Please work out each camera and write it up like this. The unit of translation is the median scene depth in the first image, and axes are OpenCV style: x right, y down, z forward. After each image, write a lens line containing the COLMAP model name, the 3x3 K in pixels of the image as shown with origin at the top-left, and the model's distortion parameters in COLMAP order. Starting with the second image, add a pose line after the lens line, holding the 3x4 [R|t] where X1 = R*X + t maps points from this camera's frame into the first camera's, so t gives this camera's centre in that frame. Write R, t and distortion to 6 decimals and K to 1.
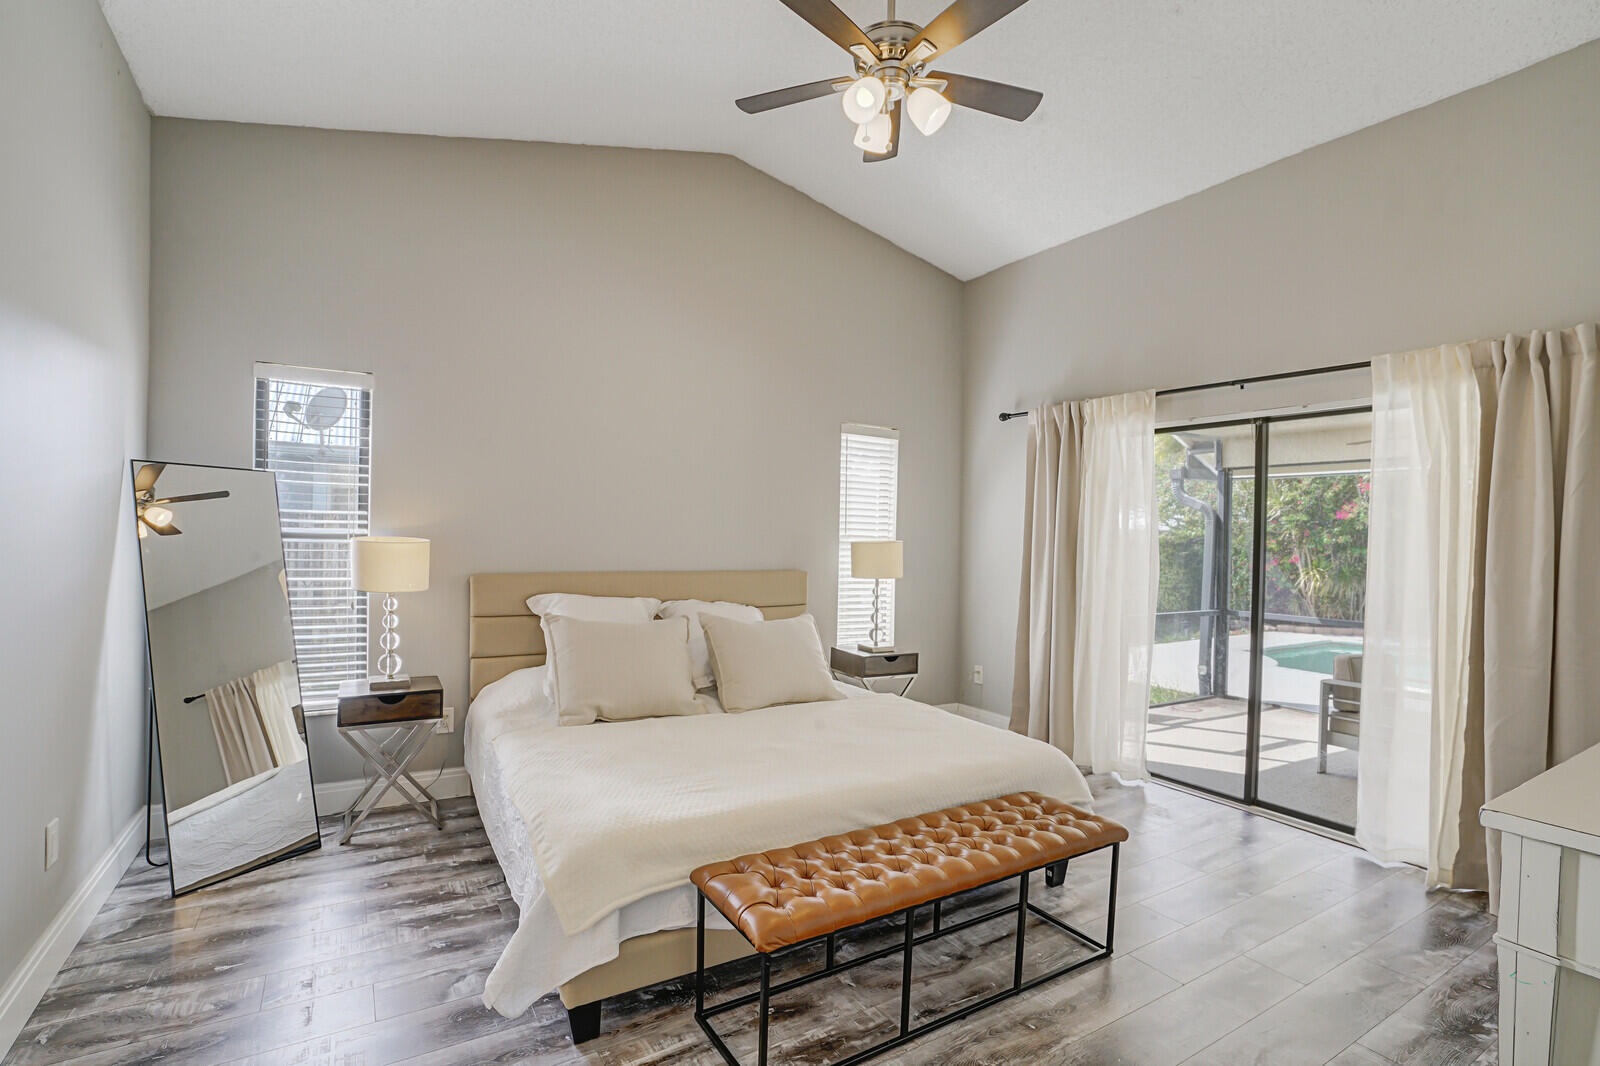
lens RADIAL K [[753.8, 0, 795.8], [0, 753.8, 538.8], [0, 0, 1]] dist [-0.065754, 0.027853]
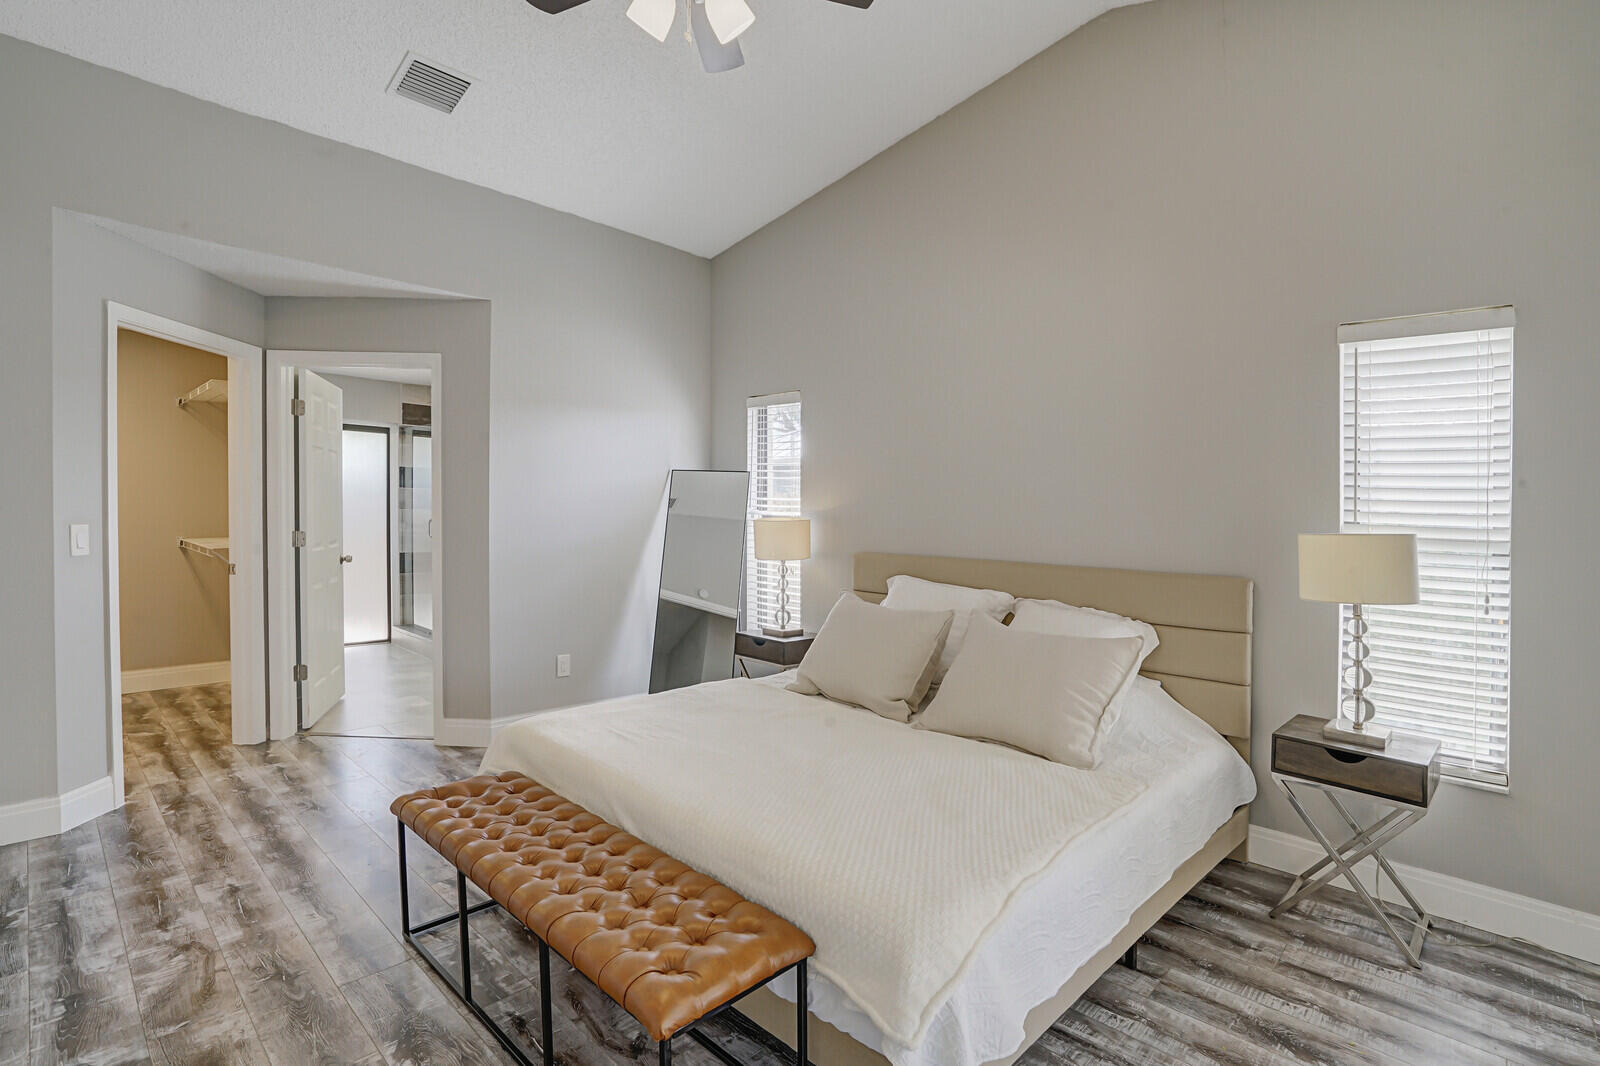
lens RADIAL K [[753.8, 0, 795.8], [0, 753.8, 538.8], [0, 0, 1]] dist [-0.065754, 0.027853]
pose [[0.265917, 0.016224, -0.963860, 0.537473], [-0.033737, 0.999403, 0.007515, 0.017665], [0.963406, 0.030519, 0.266305, 0.512743]]
